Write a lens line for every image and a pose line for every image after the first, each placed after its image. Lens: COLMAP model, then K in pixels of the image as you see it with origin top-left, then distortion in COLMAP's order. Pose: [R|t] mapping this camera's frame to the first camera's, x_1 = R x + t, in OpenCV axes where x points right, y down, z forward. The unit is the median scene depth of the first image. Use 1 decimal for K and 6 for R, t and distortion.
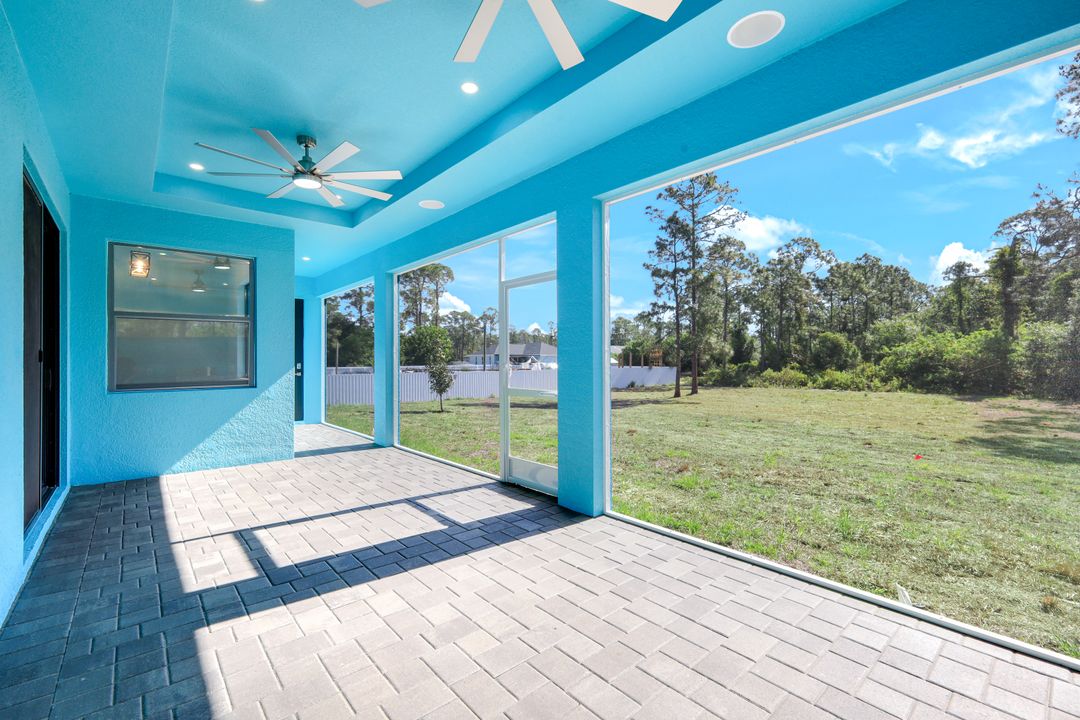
lens RADIAL K [[468.1, 0, 540.1], [0, 468.1, 358.1], [0, 0, 1]] dist [0.005348, -0.000168]
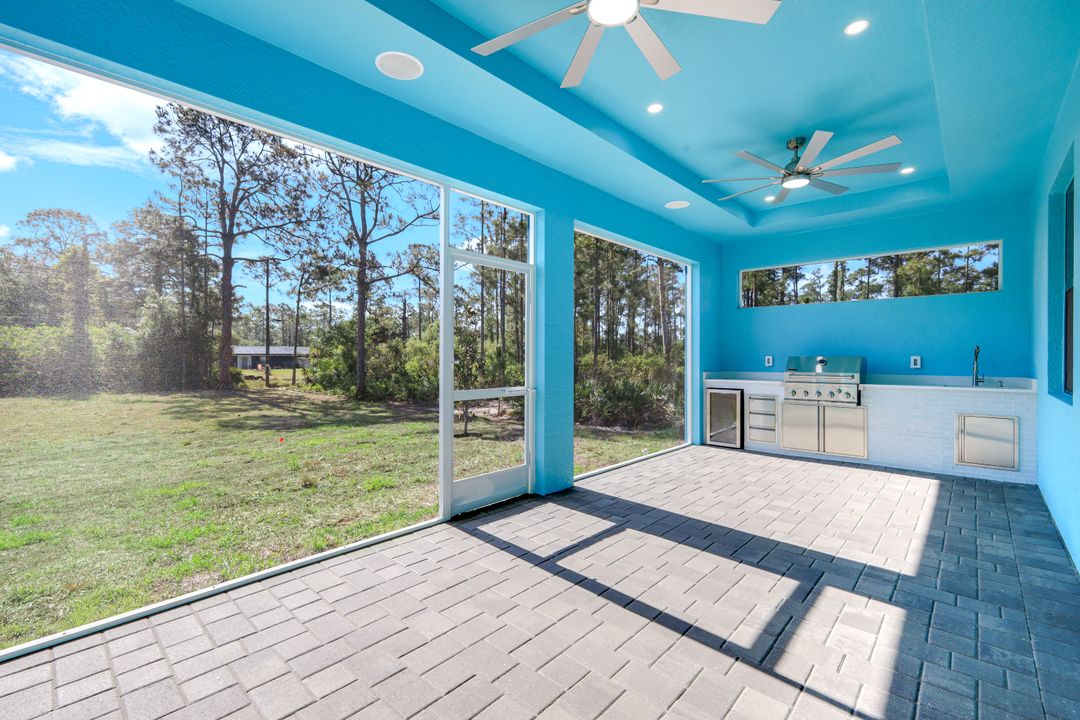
lens RADIAL K [[468.1, 0, 540.1], [0, 468.1, 358.1], [0, 0, 1]] dist [0.005348, -0.000168]
pose [[-0.110940, 0.002274, 0.993825, -0.962528], [-0.006071, 0.999977, -0.002966, 0.013782], [-0.993809, -0.006363, -0.110924, 1.097383]]
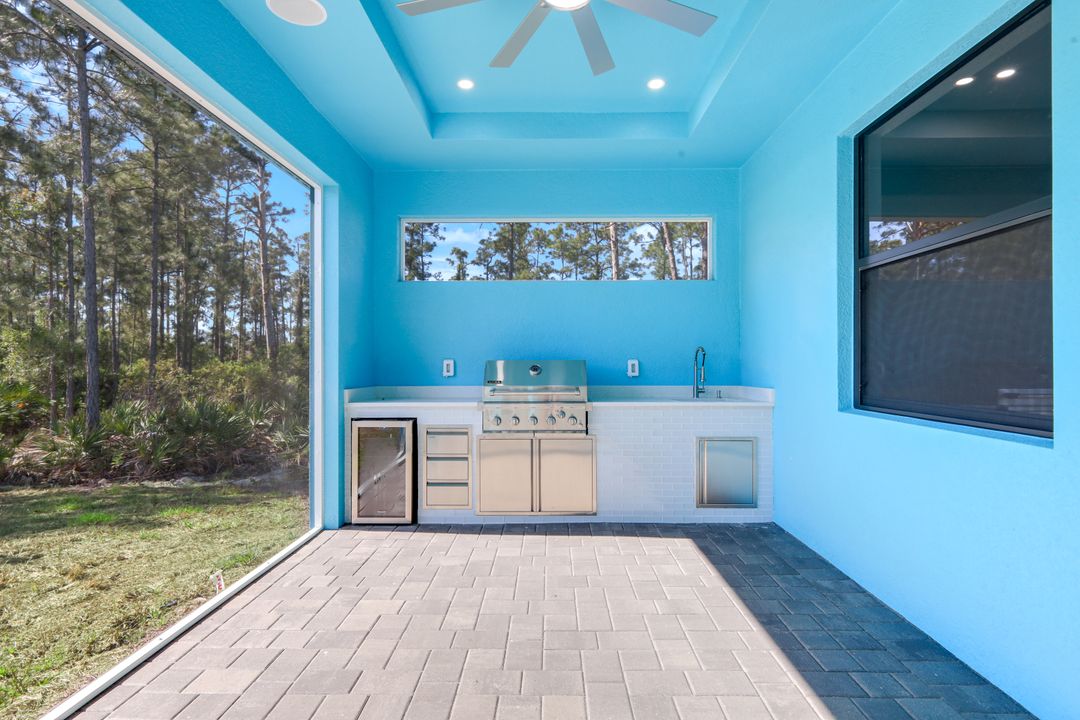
lens RADIAL K [[541.8, 0, 538.4], [0, 541.8, 356.0], [0, 0, 1]] dist [0.002431, 0.000334]
pose [[-0.739297, 0.015197, 0.673208, -0.369704], [0.002056, 0.999792, -0.020311, 0.012464], [-0.673376, -0.013632, -0.739174, 0.864005]]
